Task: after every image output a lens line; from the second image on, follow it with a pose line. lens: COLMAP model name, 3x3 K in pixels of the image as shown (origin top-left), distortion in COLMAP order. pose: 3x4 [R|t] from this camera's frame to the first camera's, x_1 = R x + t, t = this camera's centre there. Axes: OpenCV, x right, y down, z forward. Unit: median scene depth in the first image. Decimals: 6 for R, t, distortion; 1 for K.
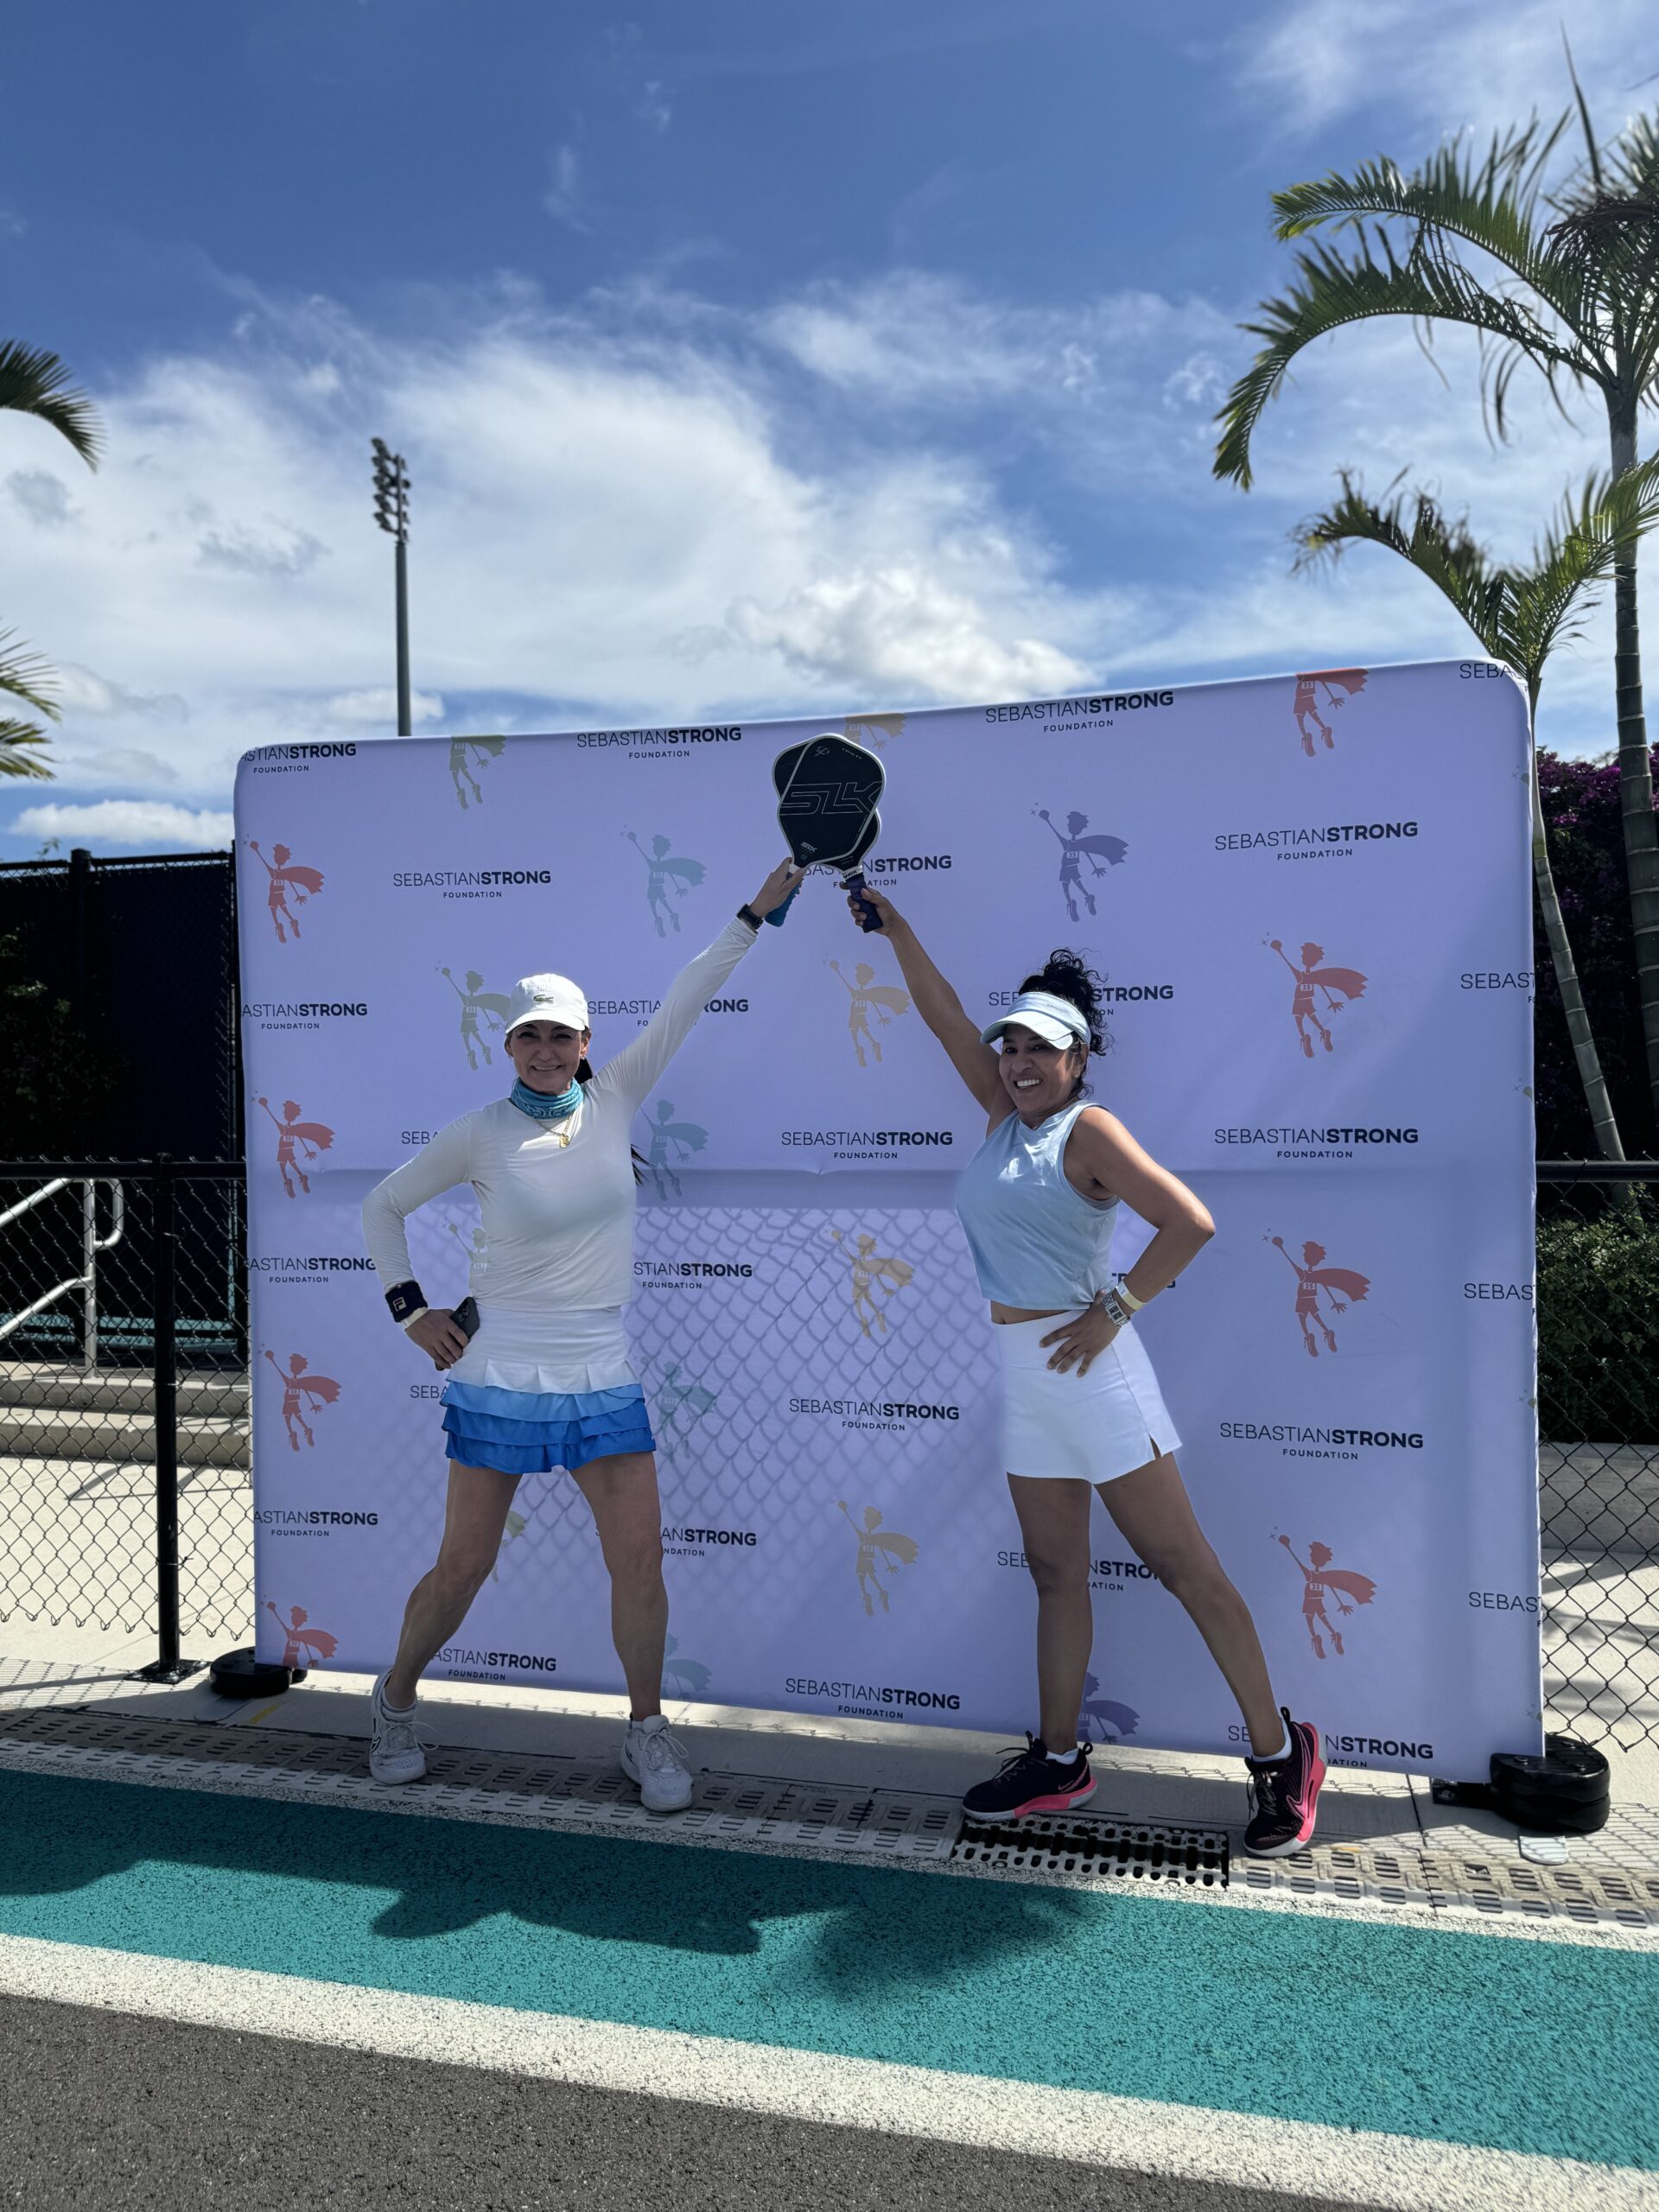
lens RADIAL K [[1541.8, 0, 840.3], [0, 1541.8, 1103.3], [0, 0, 1]] dist [0.011914, -0.022764]
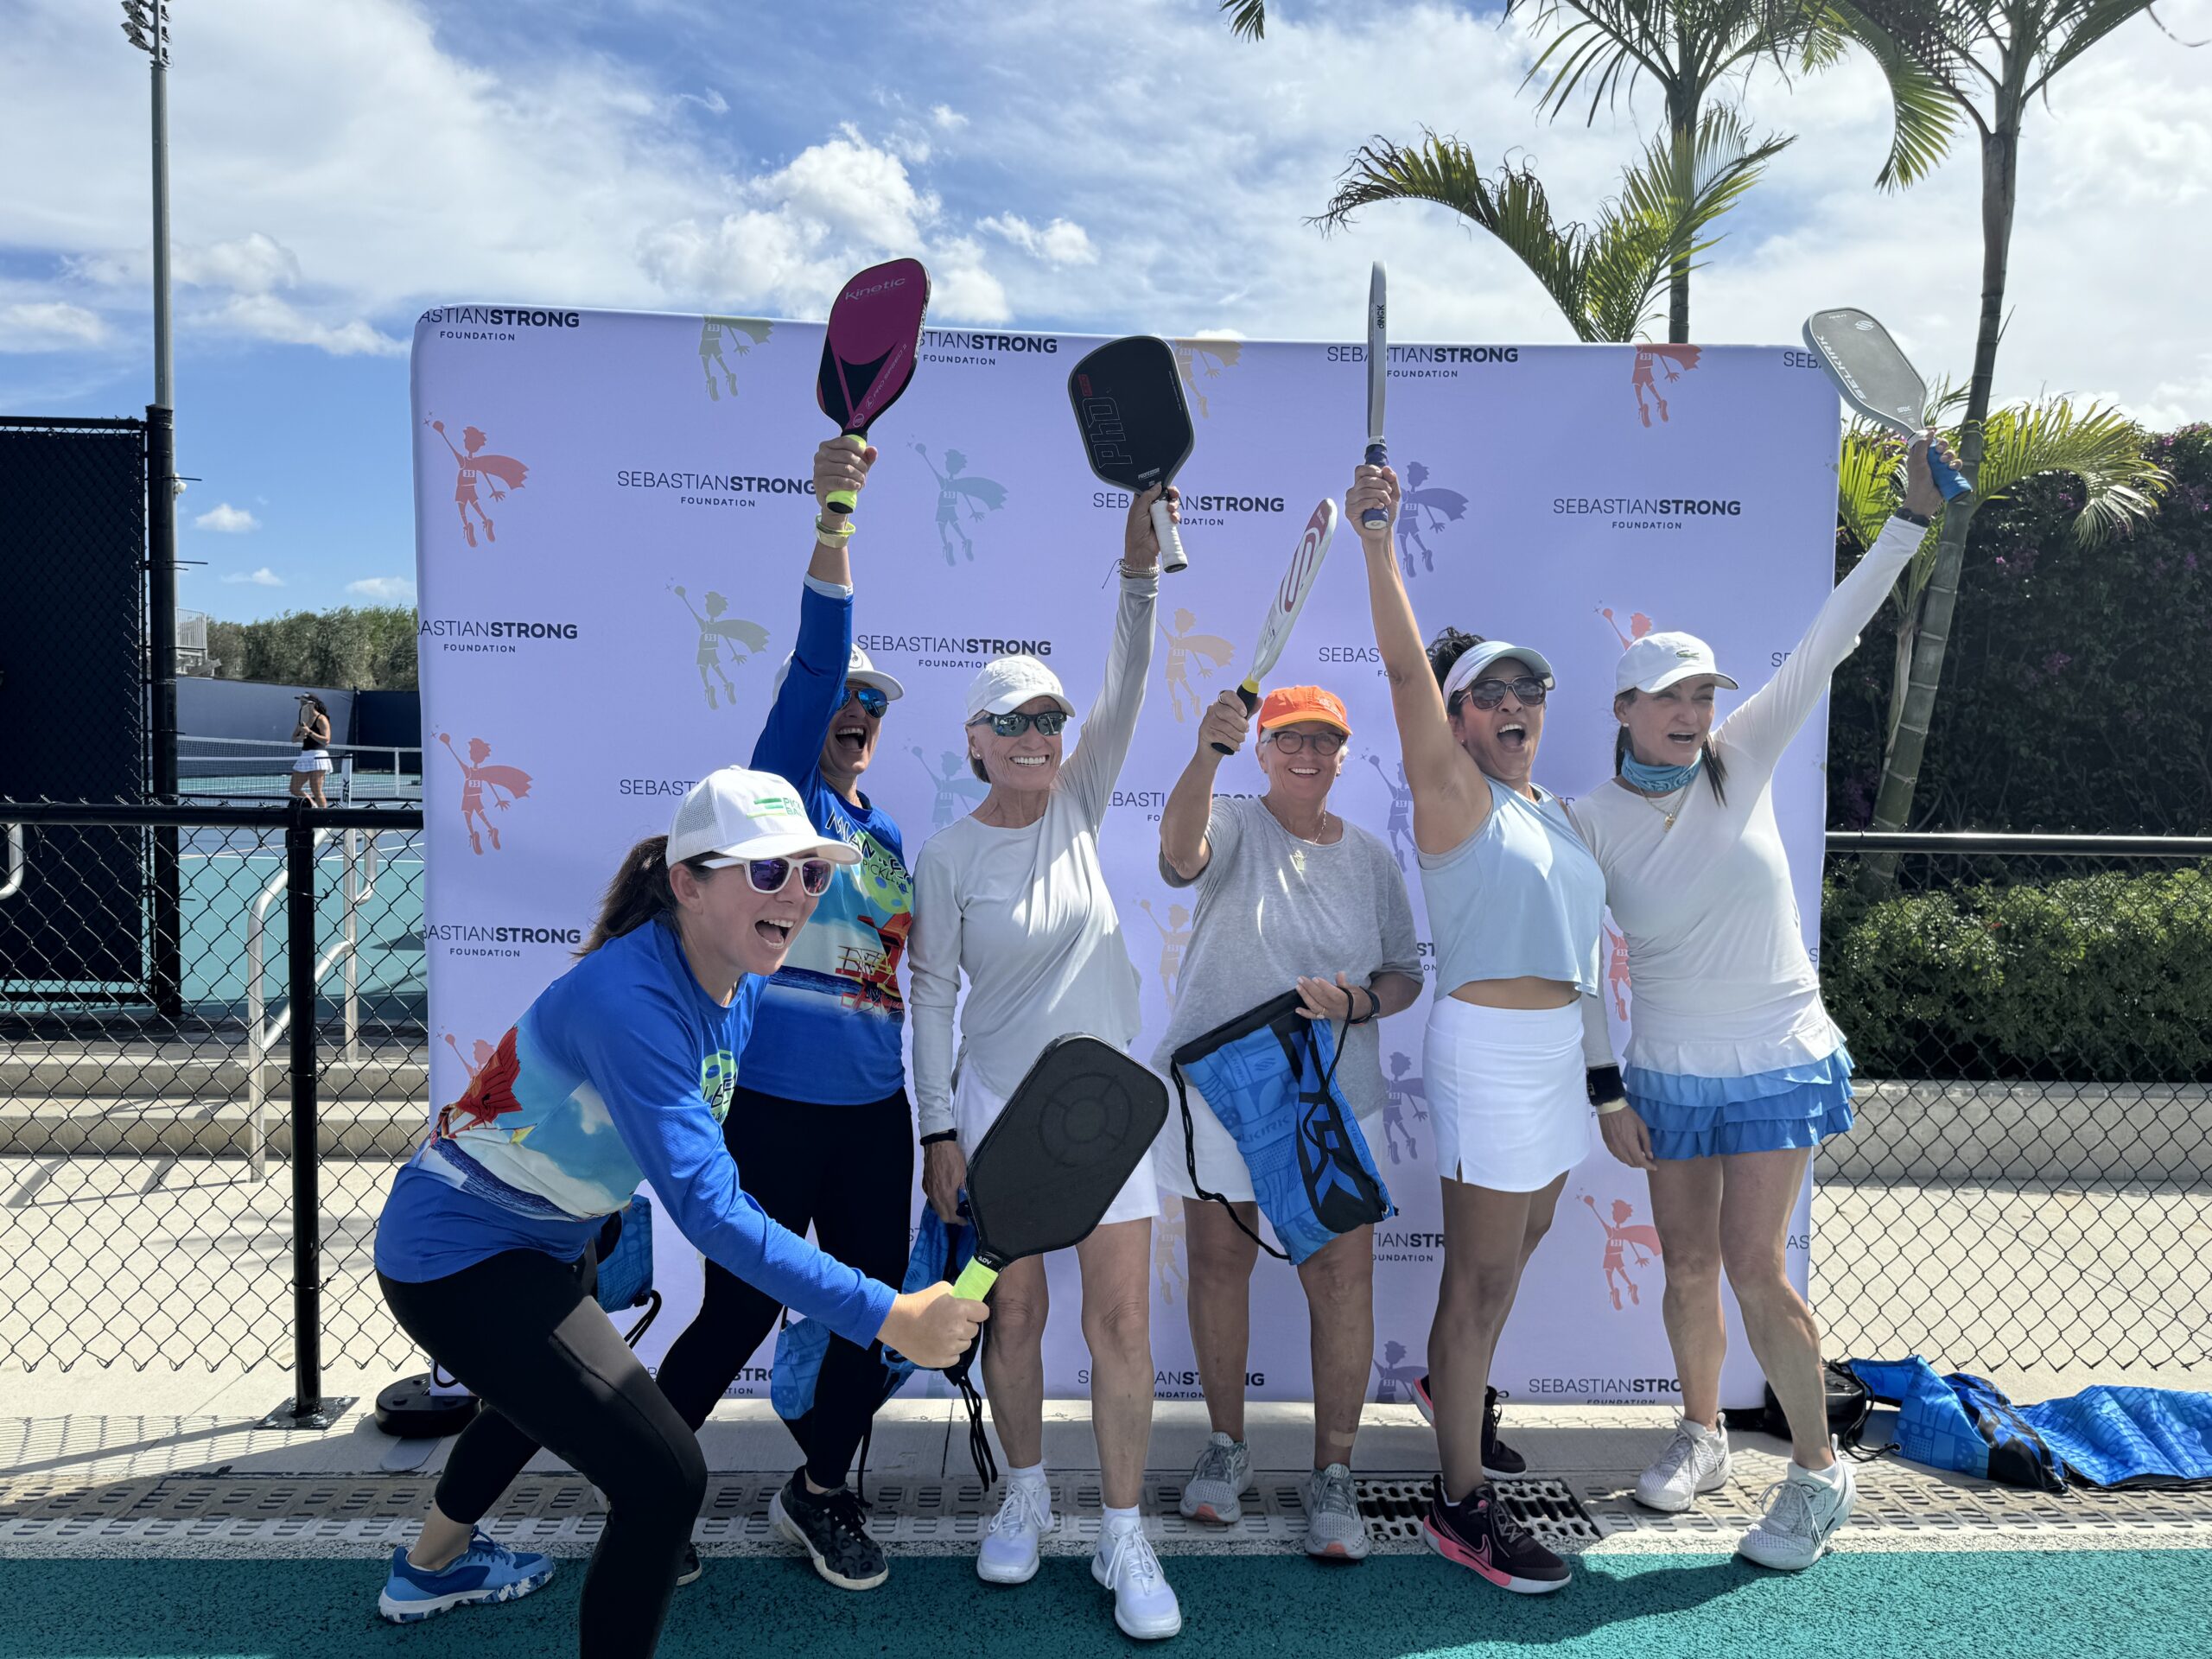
lens RADIAL K [[1541.8, 0, 1101.3], [0, 1541.8, 834.5], [0, 0, 1]] dist [0.011914, -0.022764]
pose [[0.959581, 0.009944, 0.281256, -0.295359], [-0.027599, 0.997883, 0.058881, -0.008610], [-0.280075, -0.064264, 0.957825, 0.109452]]
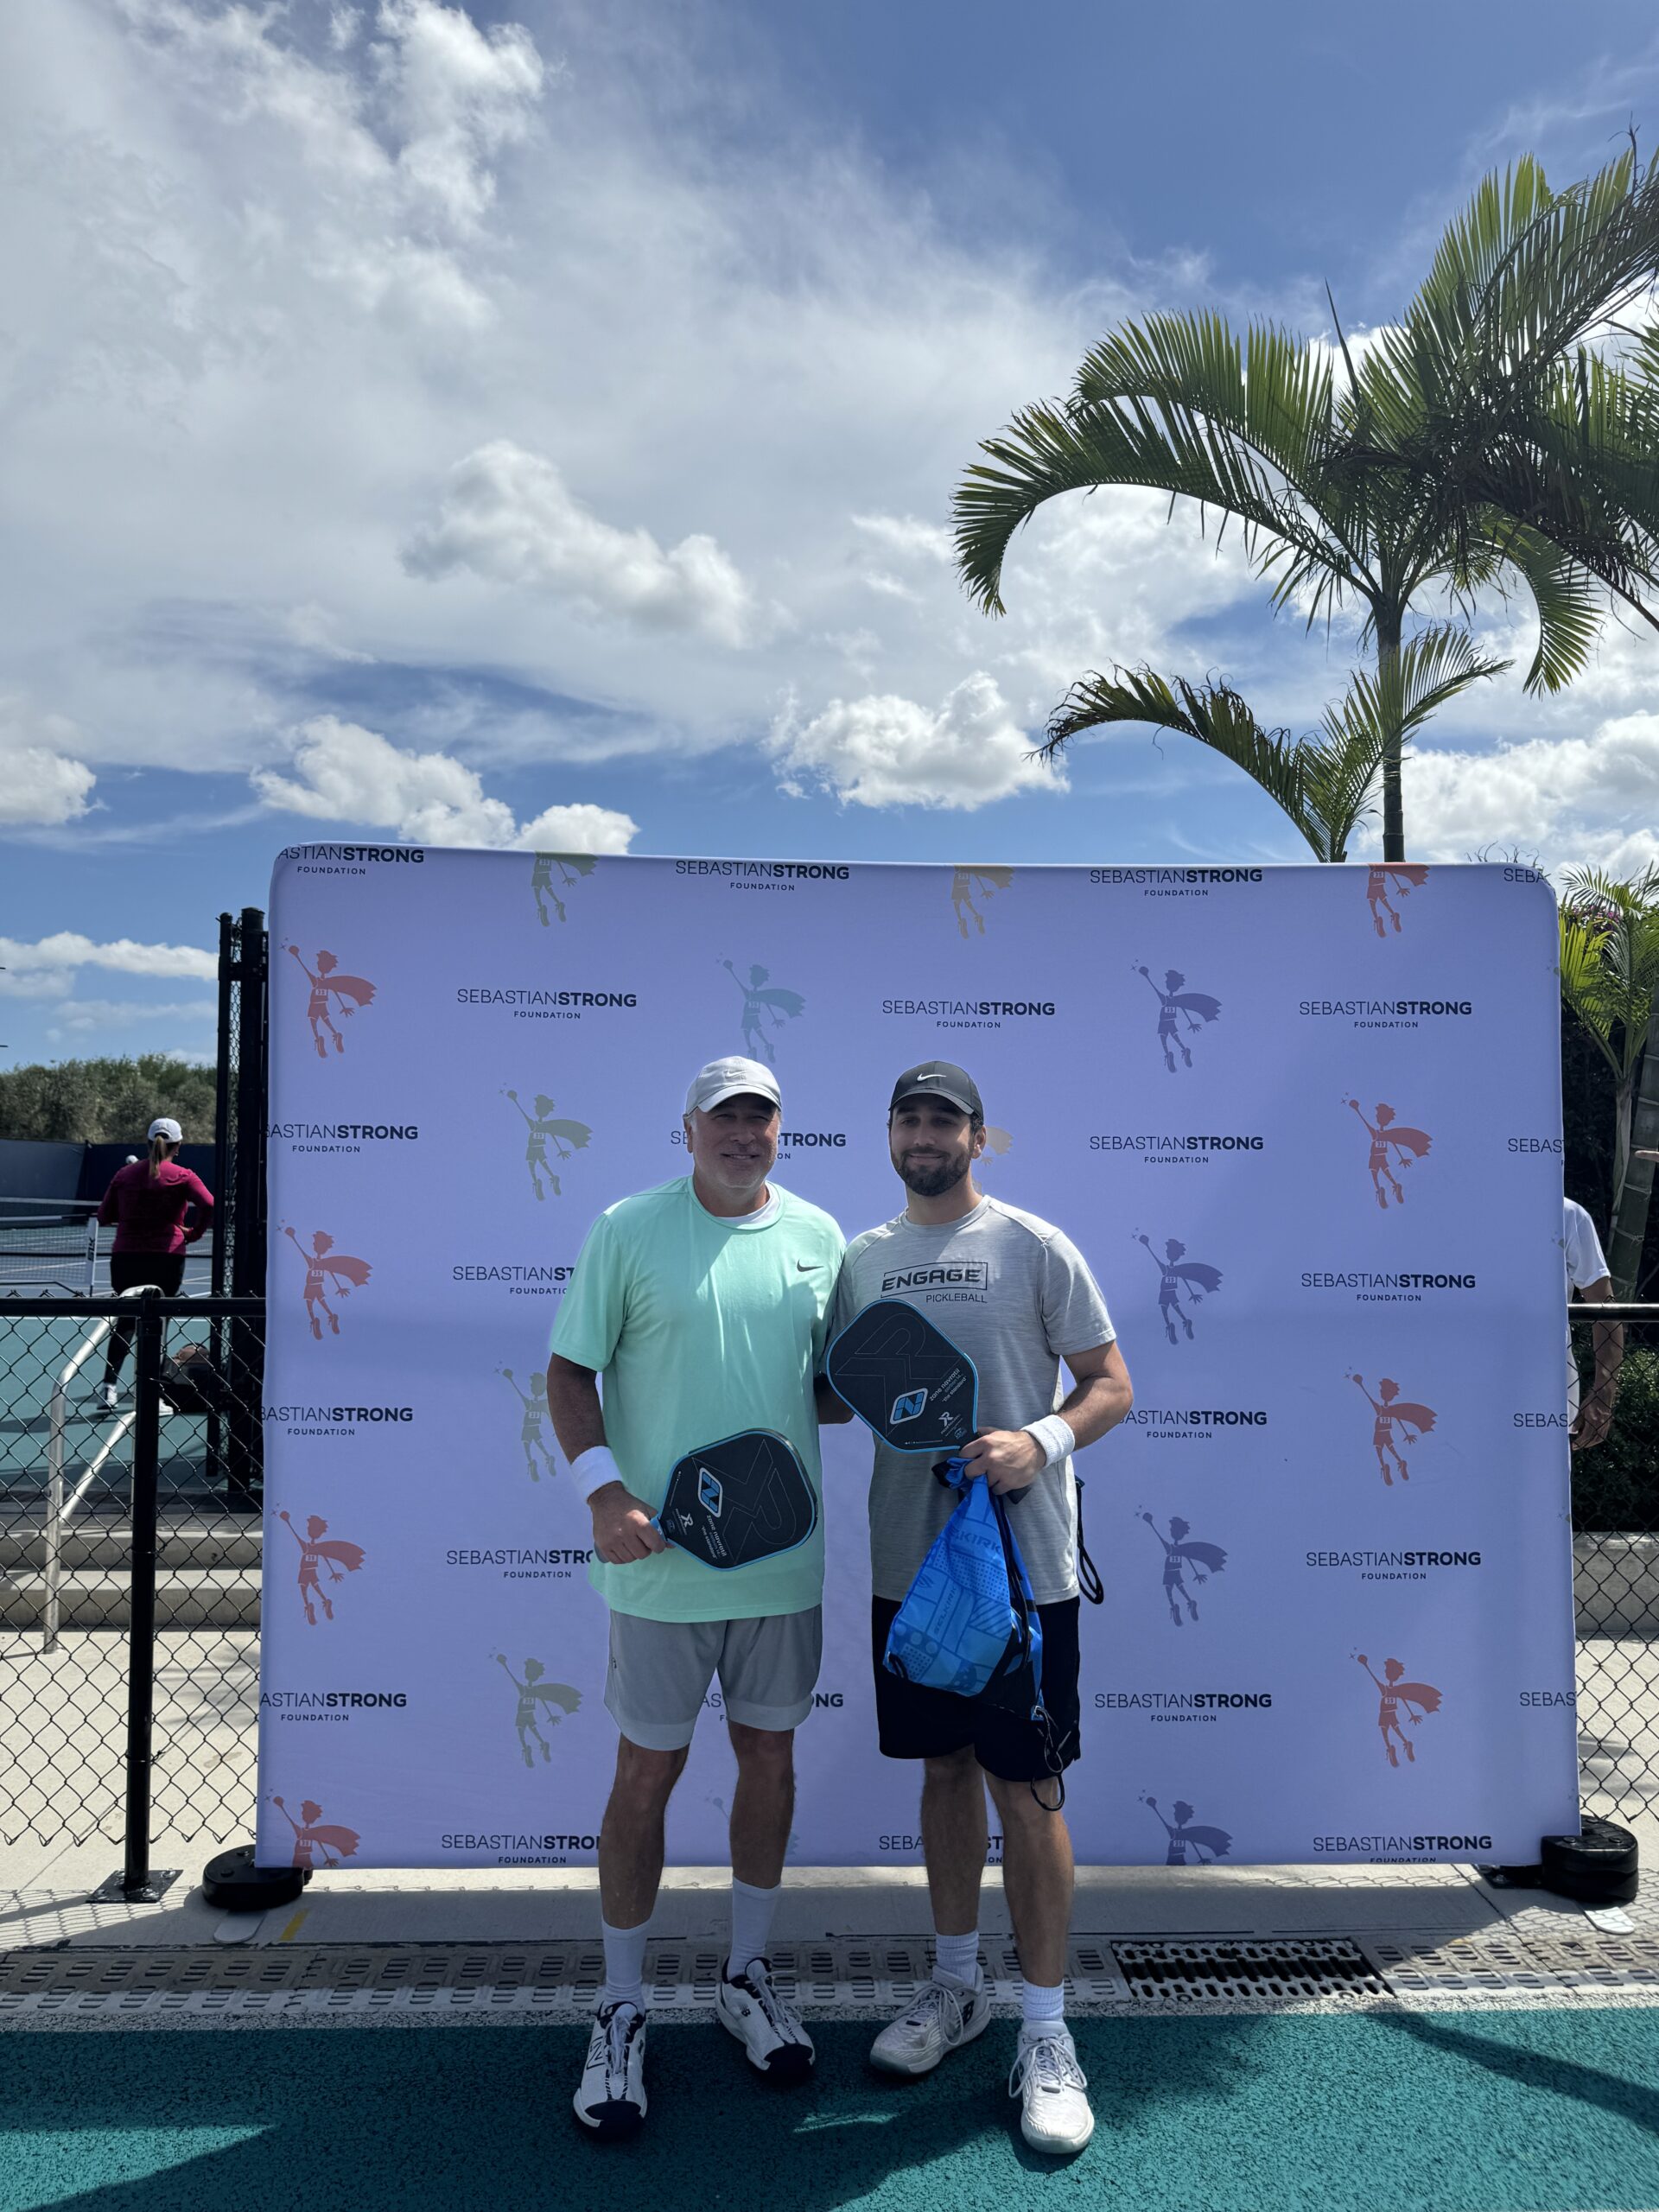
lens RADIAL K [[1541.8, 0, 821.4], [0, 1541.8, 1108.4], [0, 0, 1]] dist [0.011914, -0.022764]
pose [[0.959734, 0.029834, 0.279322, -0.363436], [-0.016680, 0.998642, -0.049354, -0.037279], [-0.280415, 0.042707, 0.958928, 0.047269]]
